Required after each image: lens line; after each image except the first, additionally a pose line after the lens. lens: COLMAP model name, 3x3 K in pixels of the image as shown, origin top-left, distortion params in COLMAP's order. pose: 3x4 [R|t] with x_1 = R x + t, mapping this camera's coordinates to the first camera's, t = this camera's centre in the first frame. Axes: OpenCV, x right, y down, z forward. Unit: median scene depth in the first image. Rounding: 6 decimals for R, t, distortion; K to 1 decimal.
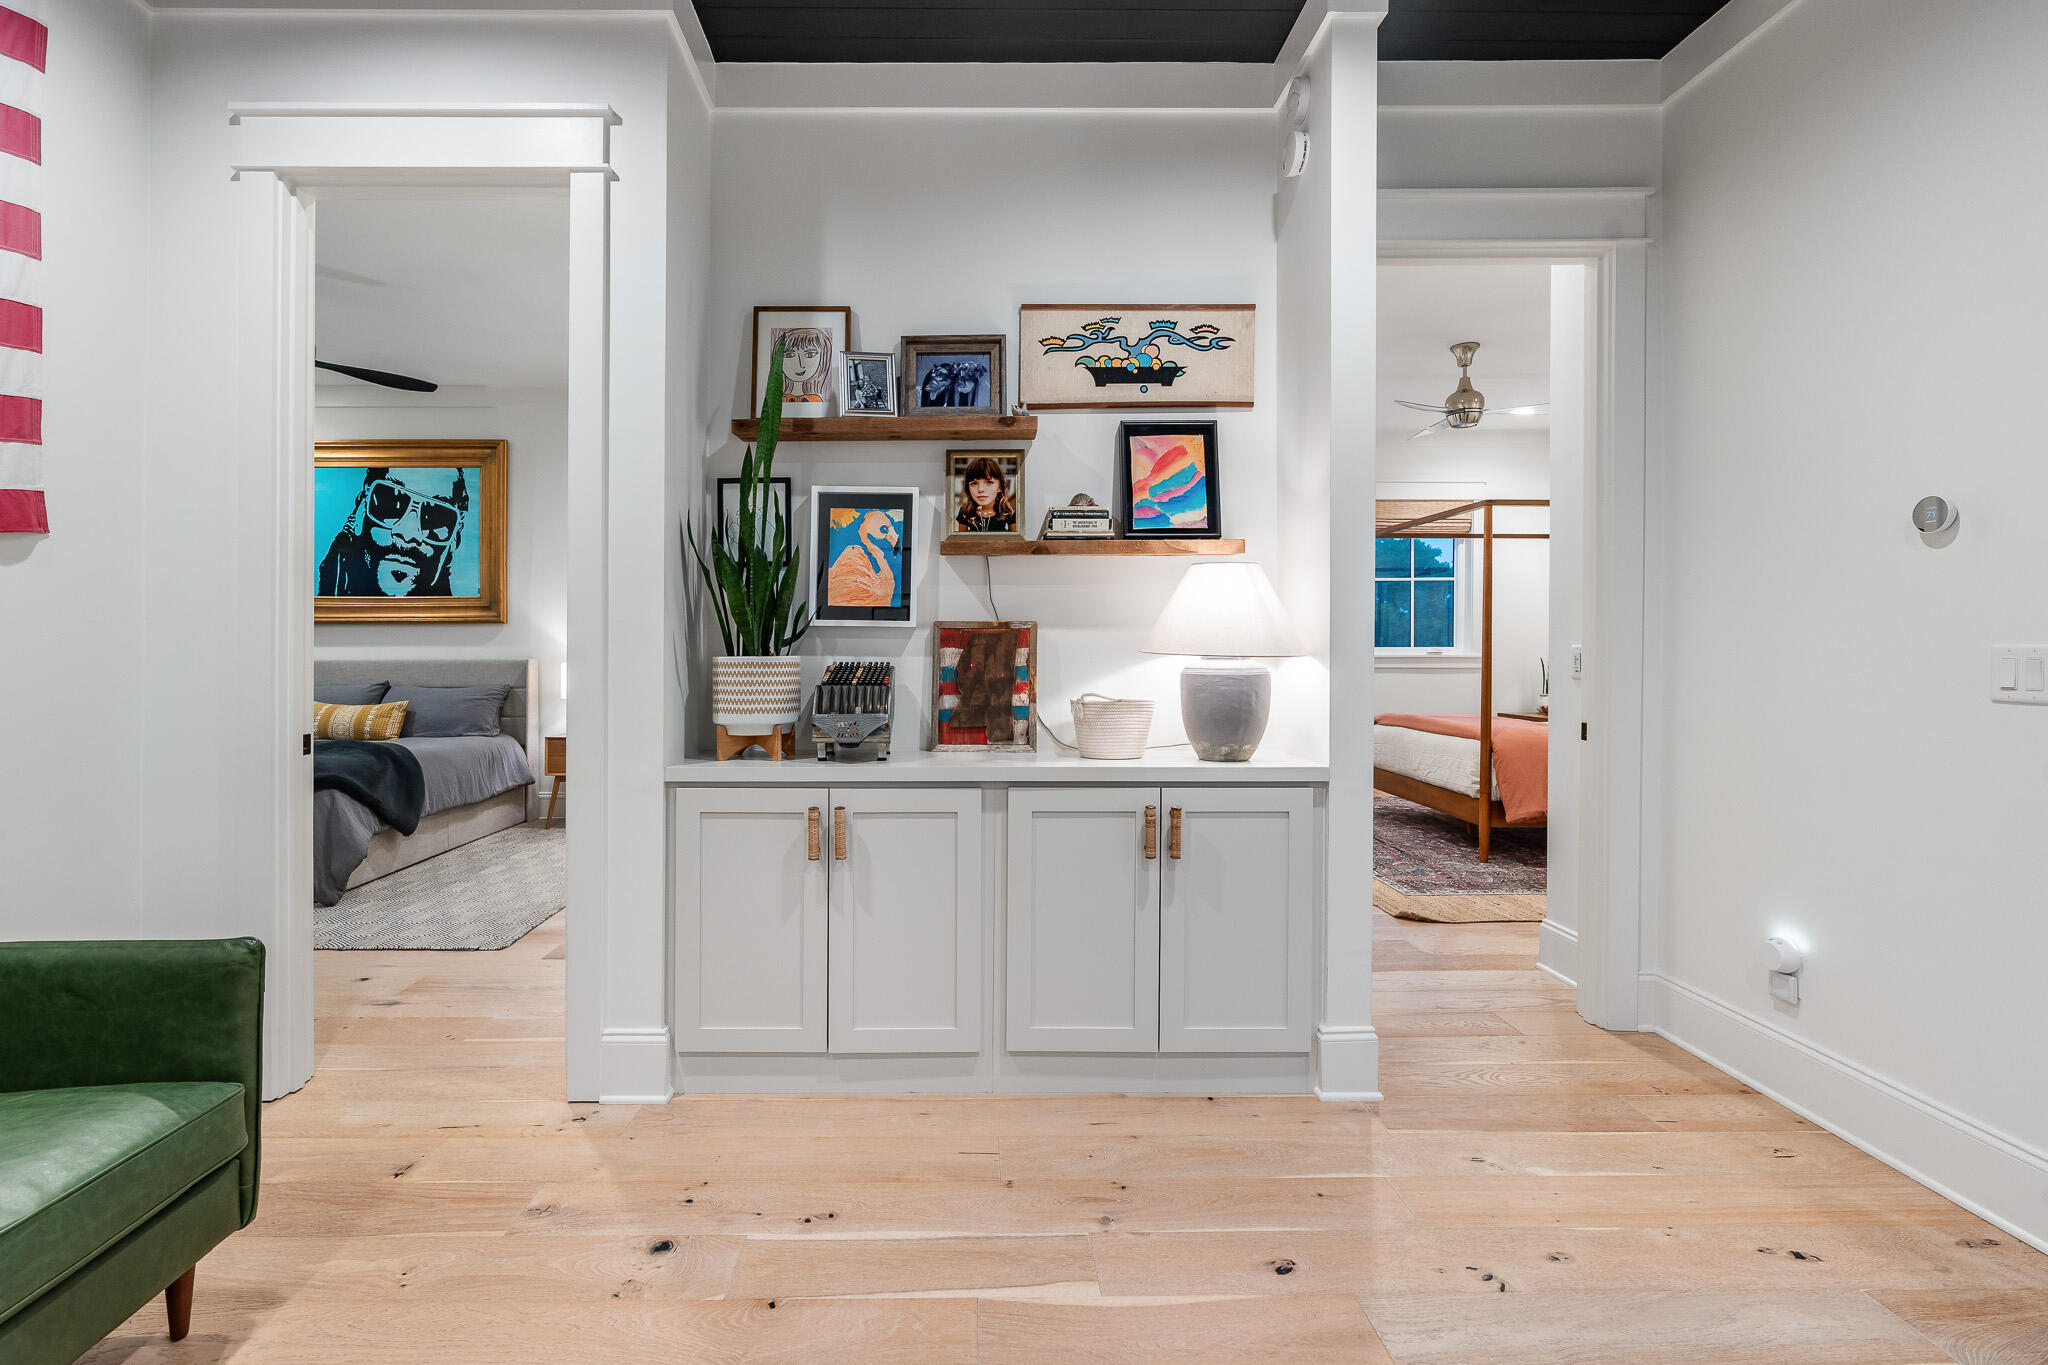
lens RADIAL K [[926.4, 0, 1015.4], [0, 926.4, 654.8], [0, 0, 1]] dist [-0.001942, 0.001238]
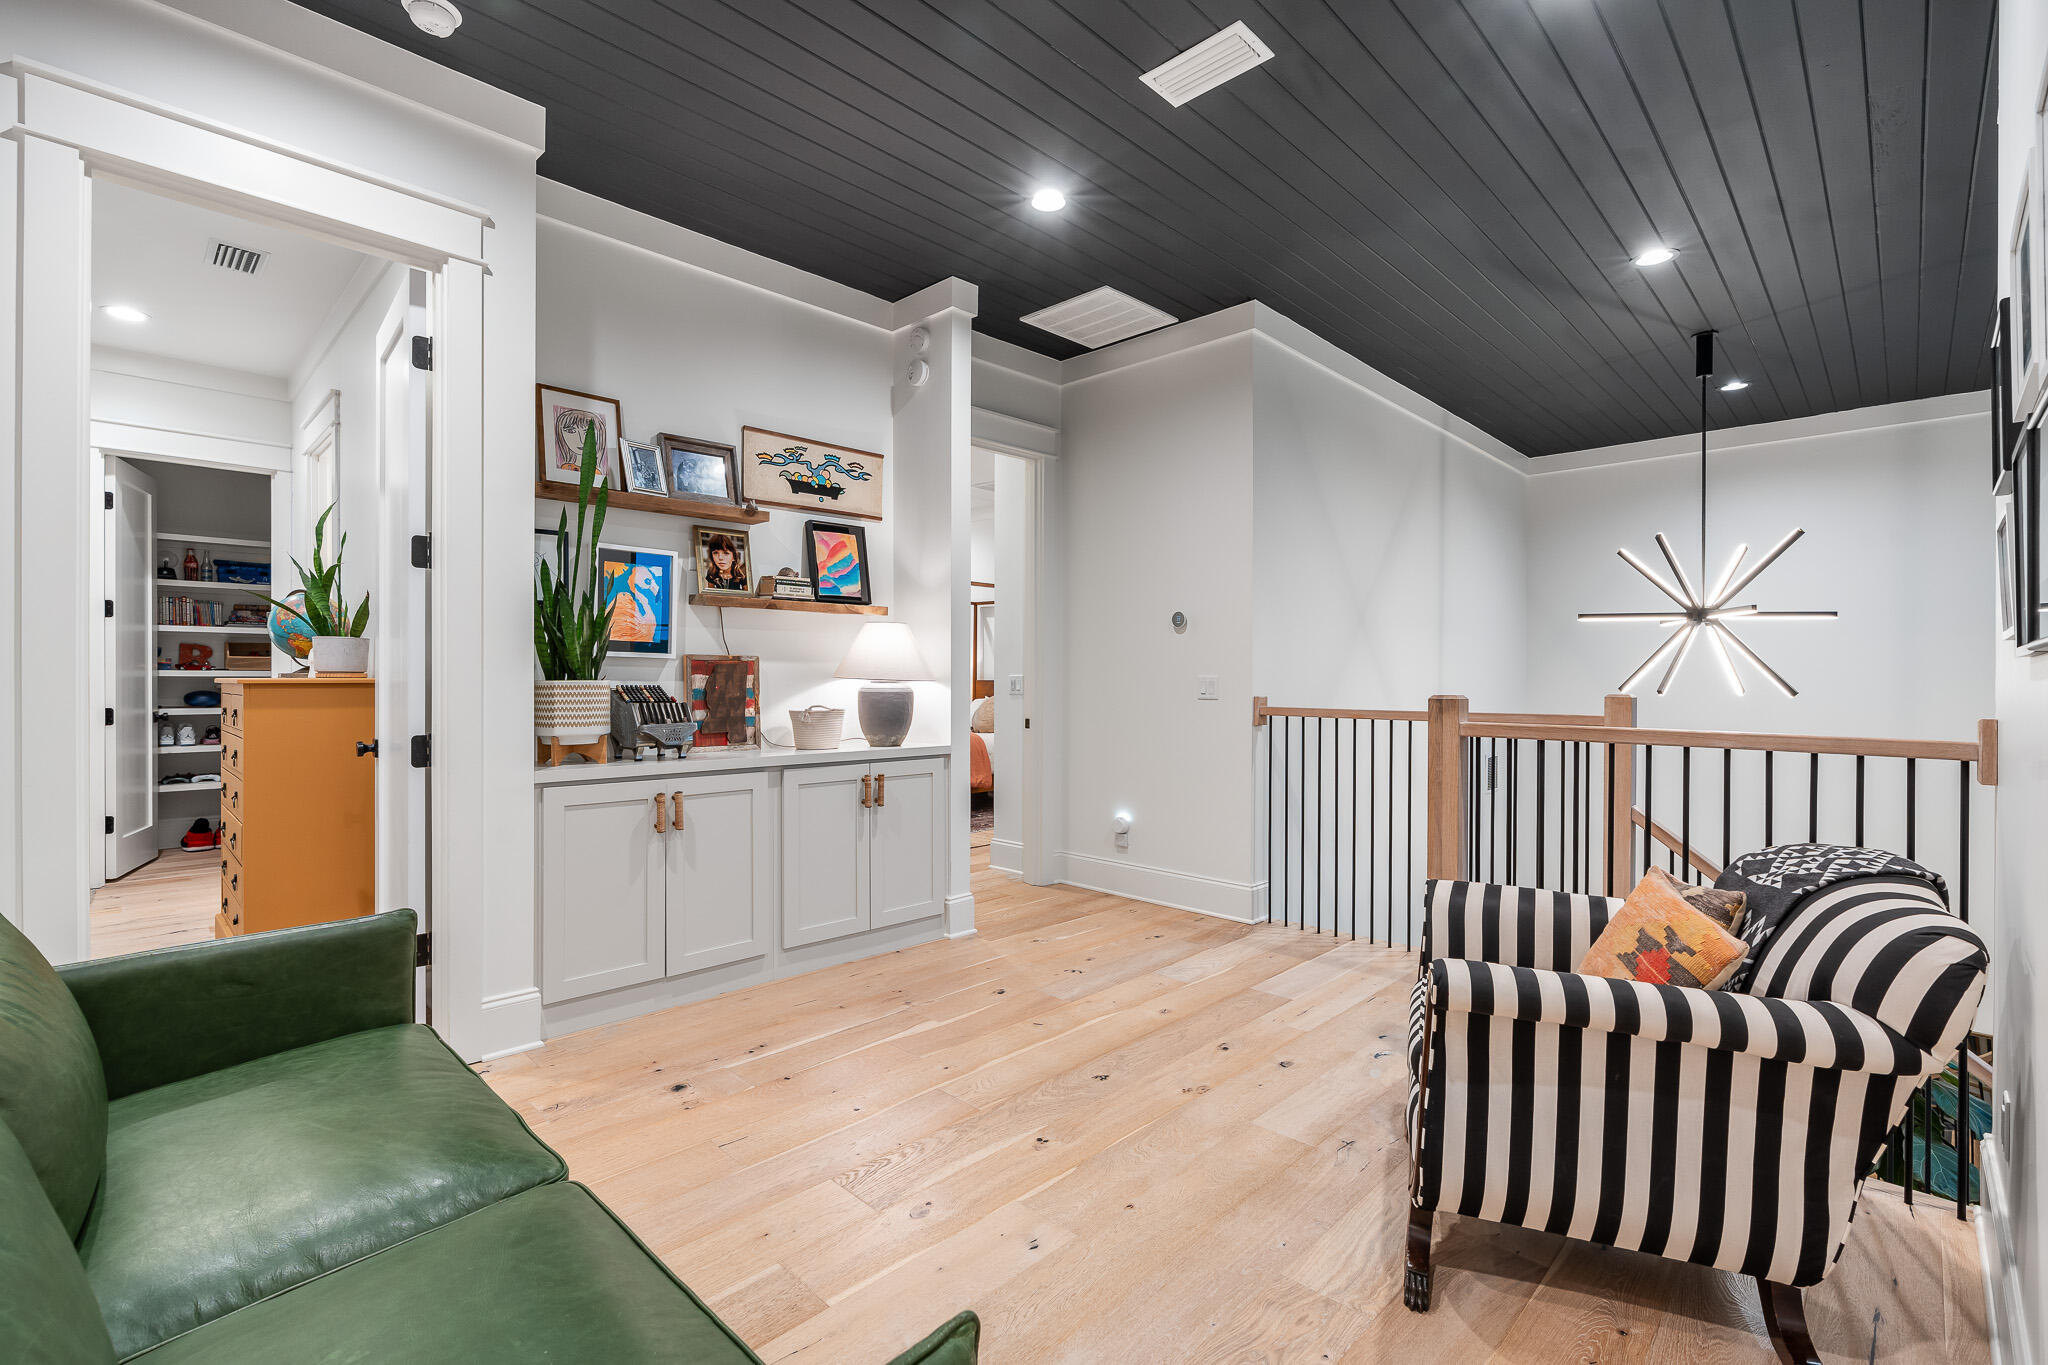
lens RADIAL K [[928.5, 0, 1024.0], [0, 928.5, 682.5], [0, 0, 1]] dist [0.019405, 0.000228]
pose [[0.708100, -0.000847, 0.706112, -0.688393], [0.001623, 0.999999, -0.000427, 0.005235], [-0.706110, 0.001448, 0.708100, -0.278305]]
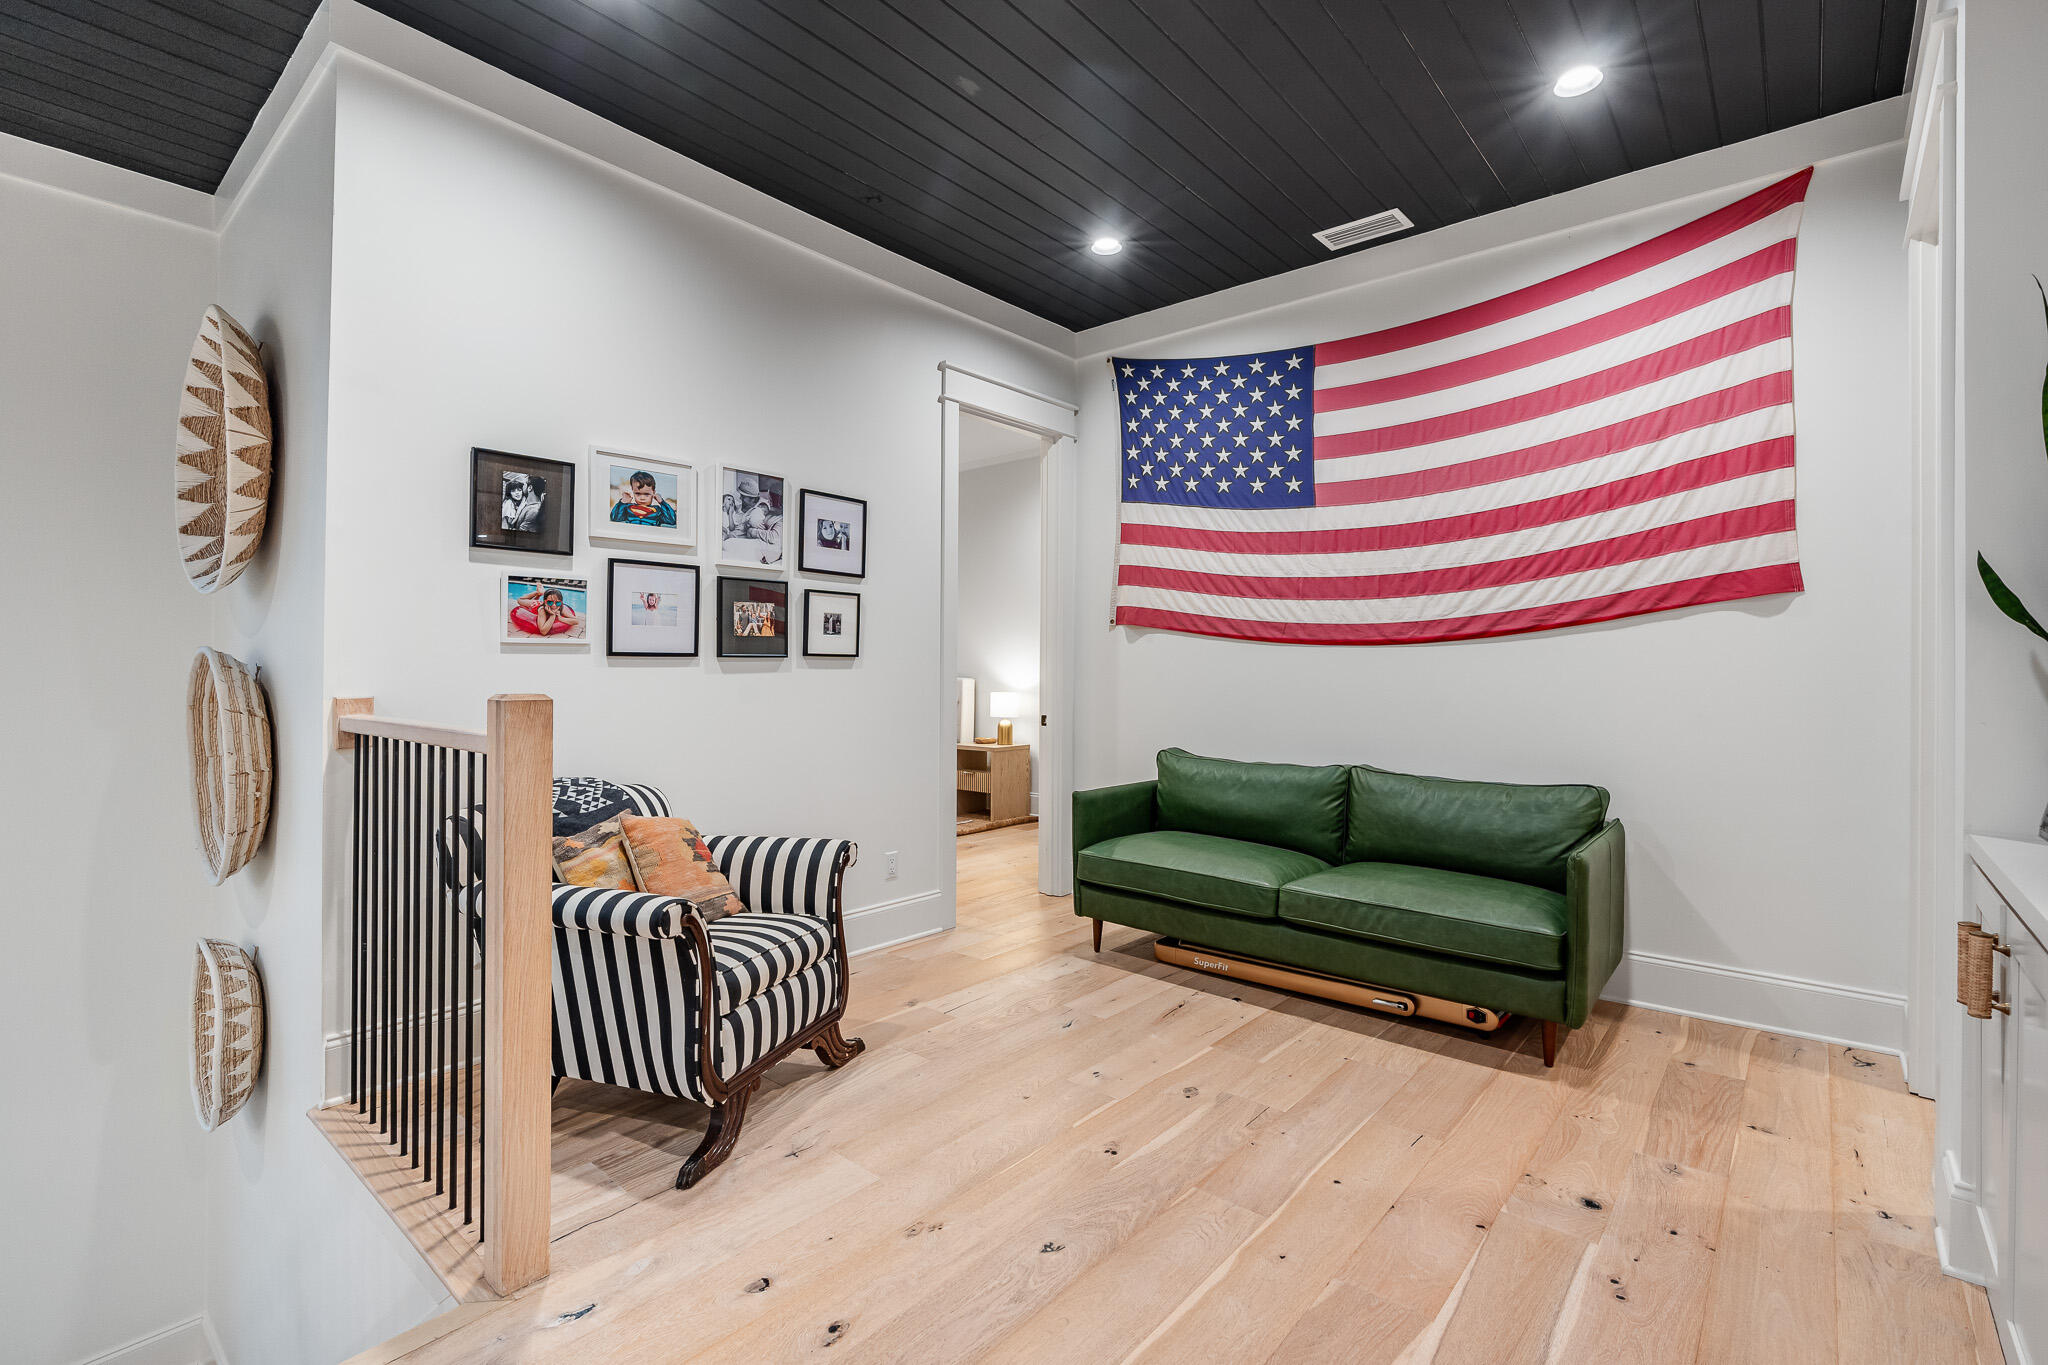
lens RADIAL K [[926.4, 0, 1015.4], [0, 926.4, 654.8], [0, 0, 1]] dist [-0.001942, 0.001238]
pose [[-0.670335, -0.015875, -0.741889, 0.627415], [-0.014172, 0.999863, -0.008590, -0.007419], [0.741924, 0.004756, -0.670467, 0.824037]]
